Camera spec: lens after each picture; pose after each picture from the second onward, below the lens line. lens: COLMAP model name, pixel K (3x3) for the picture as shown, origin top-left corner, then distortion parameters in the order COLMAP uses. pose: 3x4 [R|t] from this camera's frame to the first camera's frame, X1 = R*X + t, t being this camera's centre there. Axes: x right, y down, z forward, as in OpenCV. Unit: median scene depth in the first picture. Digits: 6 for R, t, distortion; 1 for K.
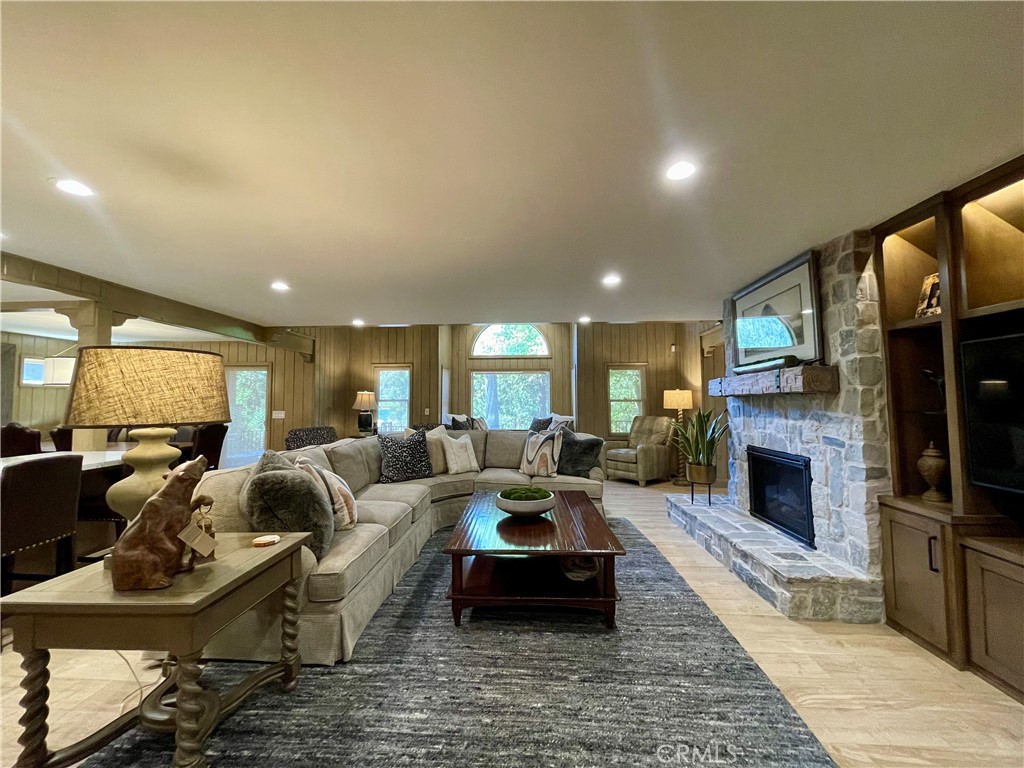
lens RADIAL K [[412.8, 0, 512.4], [0, 412.8, 380.4], [0, 0, 1]] dist [-0.008556, 0.002309]
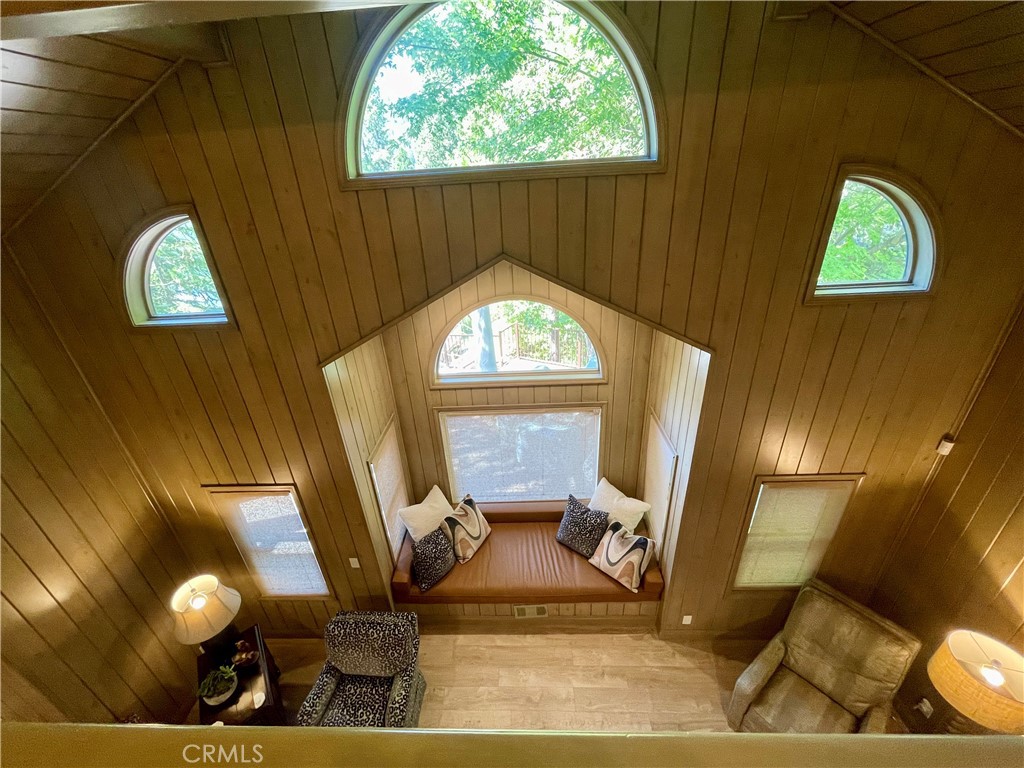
lens RADIAL K [[412.8, 0, 508.9], [0, 412.8, 379.8], [0, 0, 1]] dist [-0.008556, 0.002309]
pose [[0.998558, -0.052529, -0.011056, -0.010346], [0.051011, 0.864422, 0.500172, -0.294561], [-0.016717, -0.500015, 0.865855, 0.600555]]
